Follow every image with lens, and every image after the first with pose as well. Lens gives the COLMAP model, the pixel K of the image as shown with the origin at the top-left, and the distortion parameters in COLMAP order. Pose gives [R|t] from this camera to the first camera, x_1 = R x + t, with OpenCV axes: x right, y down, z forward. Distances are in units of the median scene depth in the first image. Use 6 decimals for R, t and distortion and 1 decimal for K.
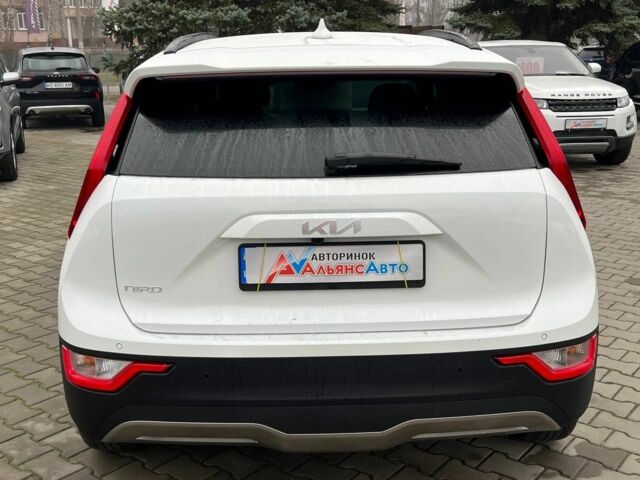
lens RADIAL K [[774.1, 0, 322.6], [0, 774.1, 241.6], [0, 0, 1]] dist [0.040129, 0.000000]
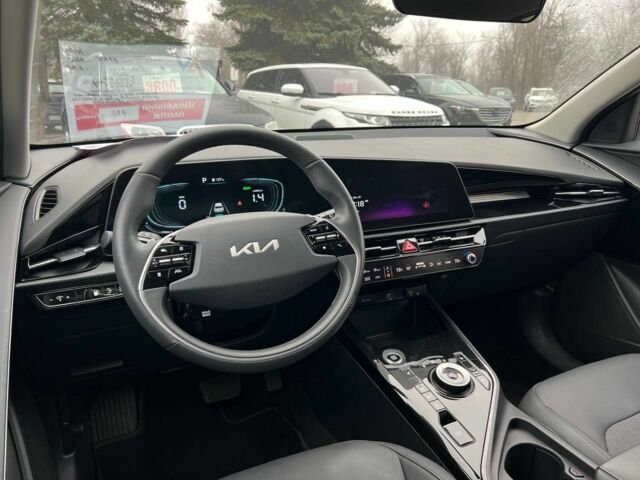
lens RADIAL K [[486.0, 0, 316.1], [0, 486.0, 241.3], [0, 0, 1]] dist [0.016856, -0.016751]
pose [[0.911887, -0.111128, 0.395111, -0.051615], [0.088730, 0.993260, 0.074579, -0.053568], [-0.400735, -0.032950, 0.915601, 0.314809]]
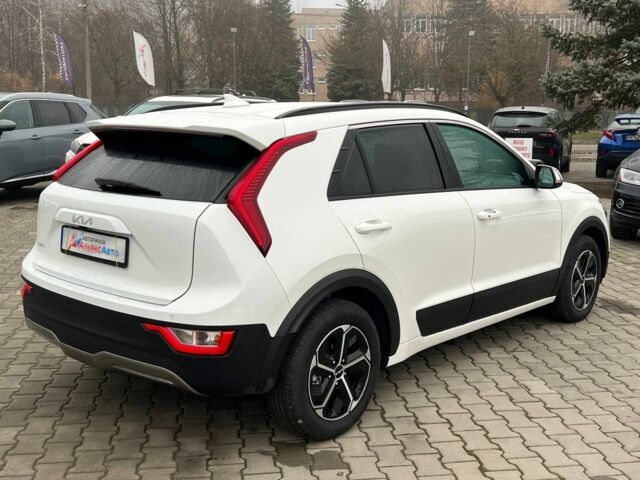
lens RADIAL K [[774.1, 0, 321.8], [0, 774.1, 235.7], [0, 0, 1]] dist [0.040129, 0.000000]
pose [[0.732576, 0.134275, -0.667310, 0.244658], [-0.185535, 0.982620, -0.005960, -0.011521], [0.654912, 0.128176, 0.744756, 0.018155]]
